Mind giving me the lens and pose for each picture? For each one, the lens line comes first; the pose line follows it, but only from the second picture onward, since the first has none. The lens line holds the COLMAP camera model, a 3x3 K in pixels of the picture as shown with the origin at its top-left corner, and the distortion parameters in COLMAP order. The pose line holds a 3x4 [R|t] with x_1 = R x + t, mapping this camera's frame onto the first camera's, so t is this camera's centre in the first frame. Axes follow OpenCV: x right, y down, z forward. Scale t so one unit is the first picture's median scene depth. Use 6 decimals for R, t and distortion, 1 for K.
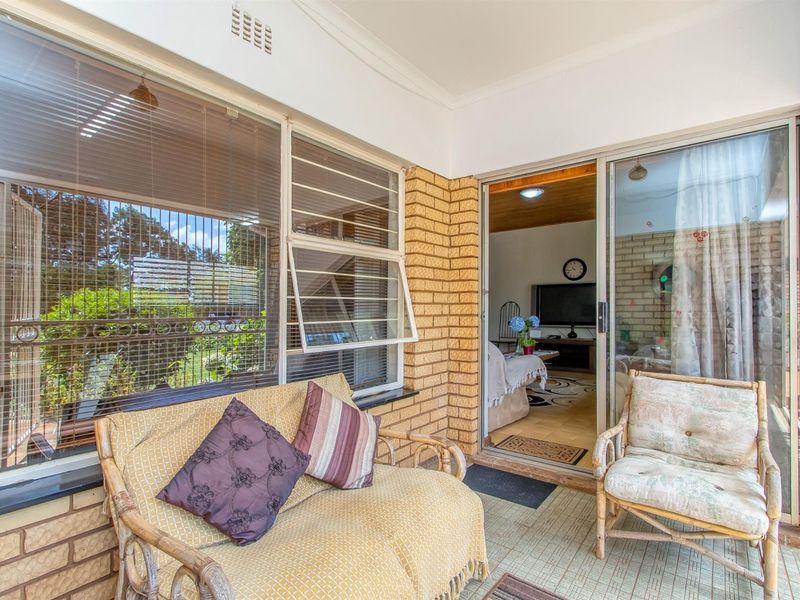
lens RADIAL K [[410.1, 0, 402.2], [0, 410.1, 303.4], [0, 0, 1]] dist [-0.001893, -0.000619]
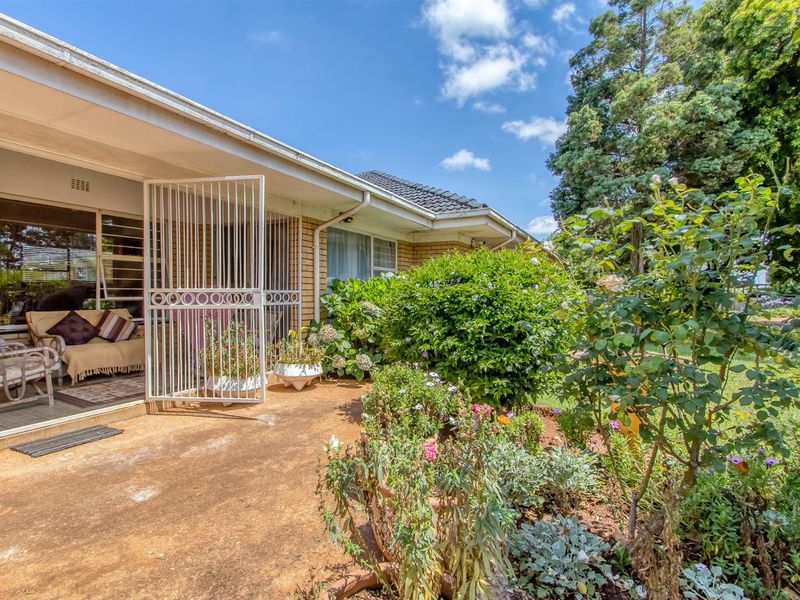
lens RADIAL K [[410.1, 0, 397.3], [0, 410.1, 299.6], [0, 0, 1]] dist [-0.001893, -0.000619]
pose [[0.984423, 0.004761, 0.175752, 1.176889], [-0.013258, 0.998797, 0.047203, -0.035384], [-0.175316, -0.048798, 0.983302, -1.998358]]
